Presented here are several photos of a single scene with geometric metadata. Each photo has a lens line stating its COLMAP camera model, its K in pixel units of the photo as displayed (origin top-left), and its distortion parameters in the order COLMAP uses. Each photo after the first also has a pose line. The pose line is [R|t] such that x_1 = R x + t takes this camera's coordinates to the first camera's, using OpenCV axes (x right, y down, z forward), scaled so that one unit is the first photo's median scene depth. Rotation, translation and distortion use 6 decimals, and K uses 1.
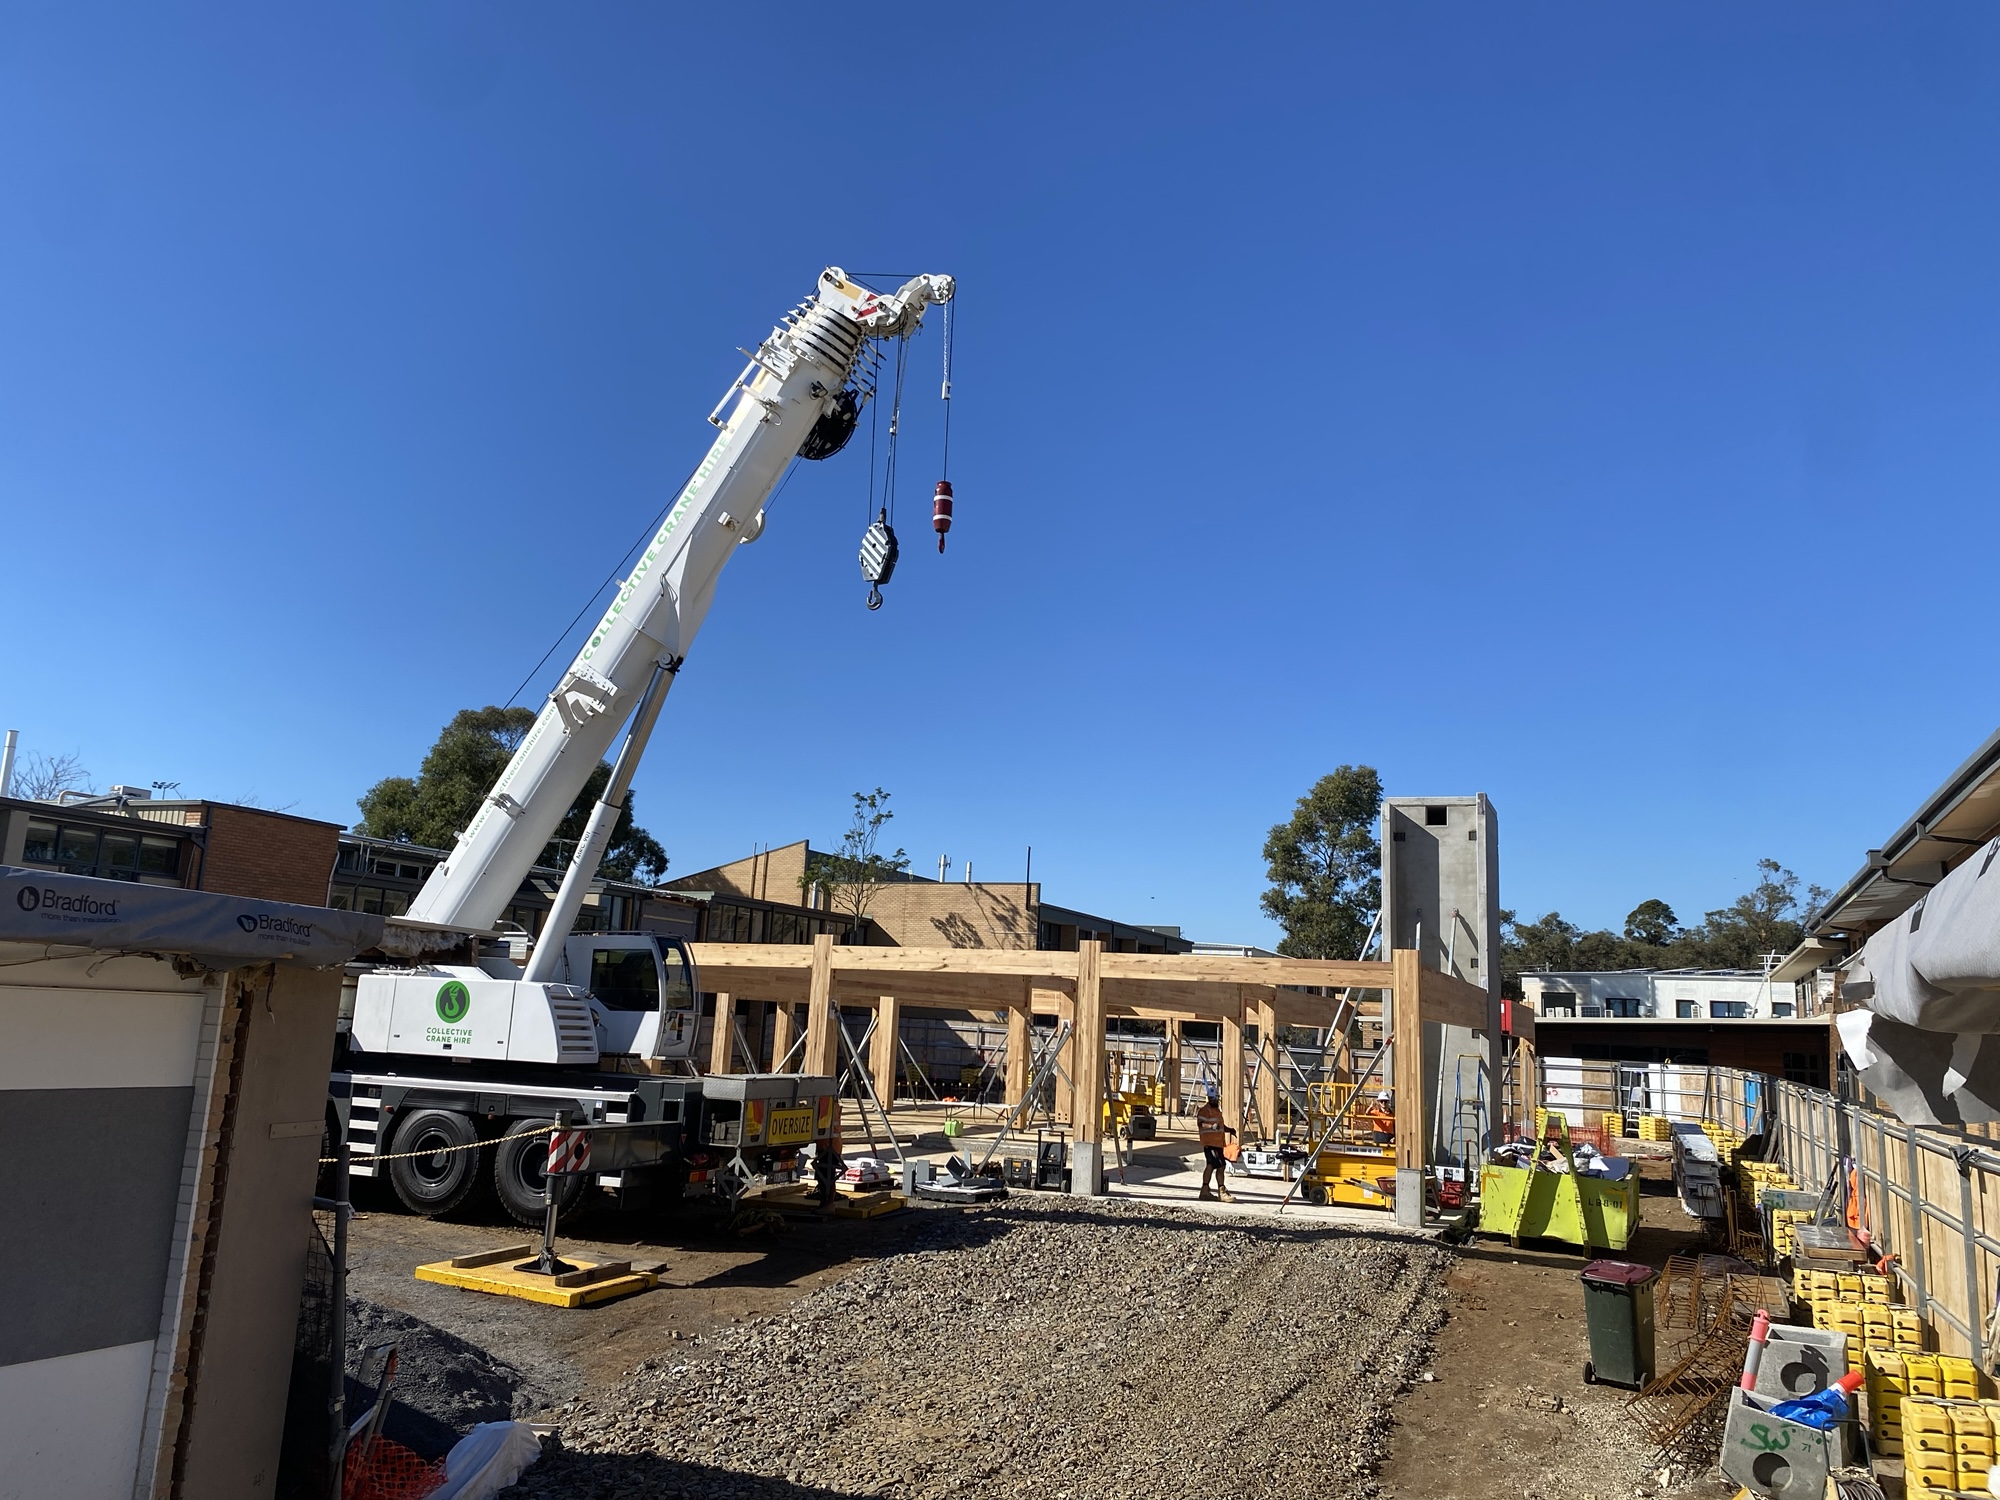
lens RADIAL K [[1482.5, 0, 1000.0], [0, 1482.5, 750.0], [0, 0, 1]] dist [0.006596, 0.003687]
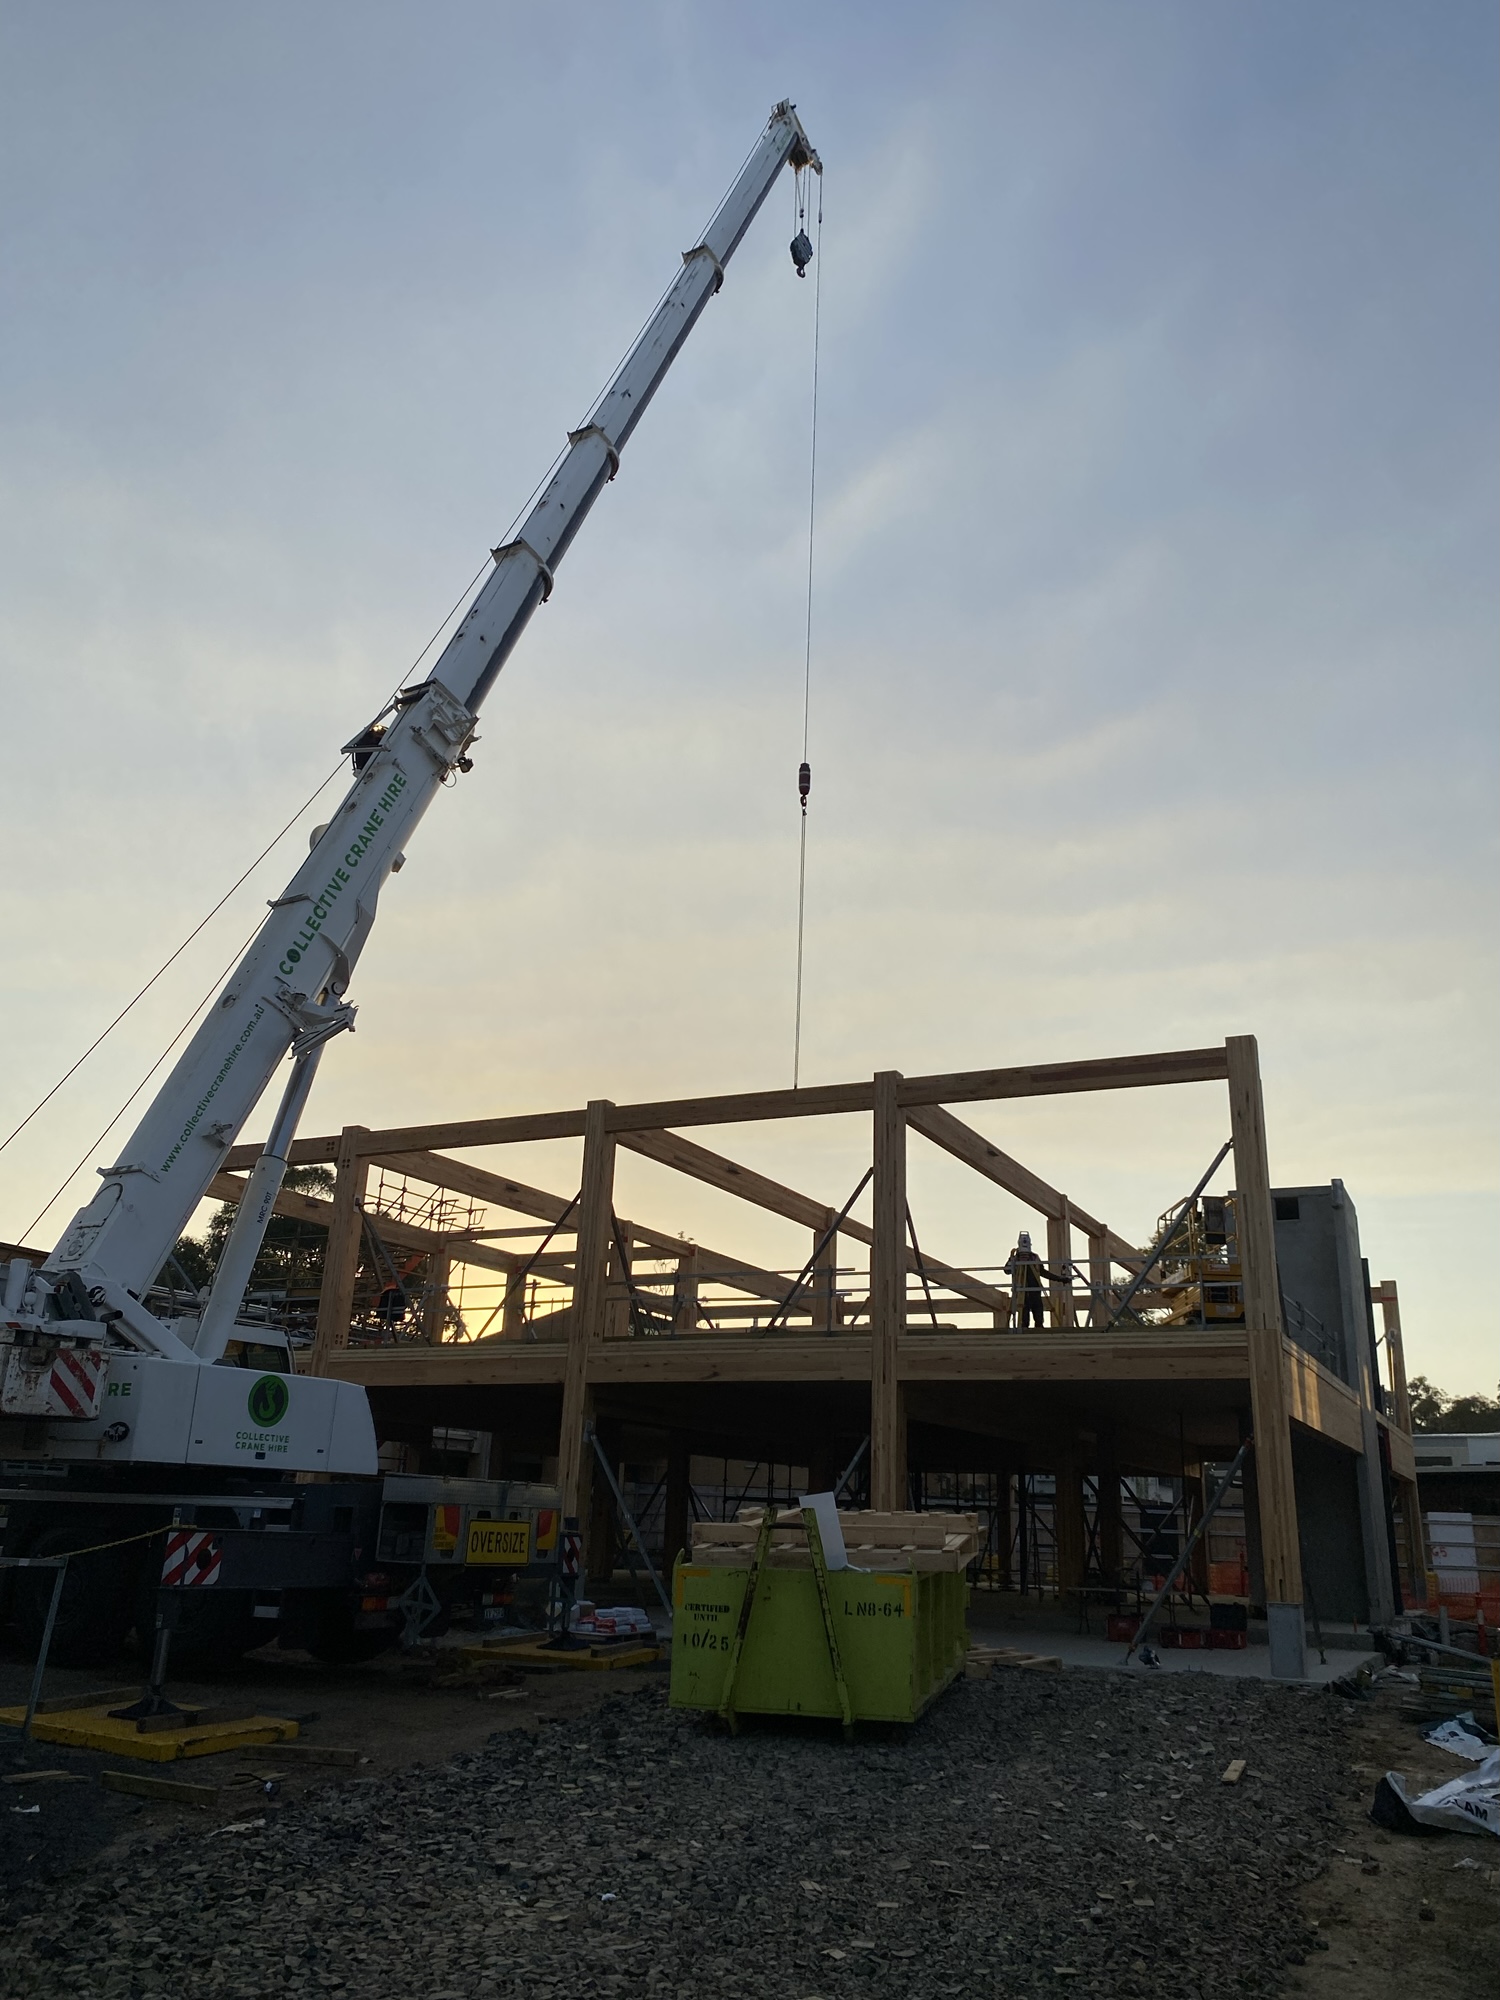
lens RADIAL K [[1482.5, 0, 750.0], [0, 1482.5, 1000.0], [0, 0, 1]] dist [0.006596, 0.003687]
pose [[0.998291, -0.029343, -0.050548, 0.049930], [0.021447, 0.988421, -0.150213, 0.087997], [0.054370, 0.148872, 0.987361, 0.164297]]
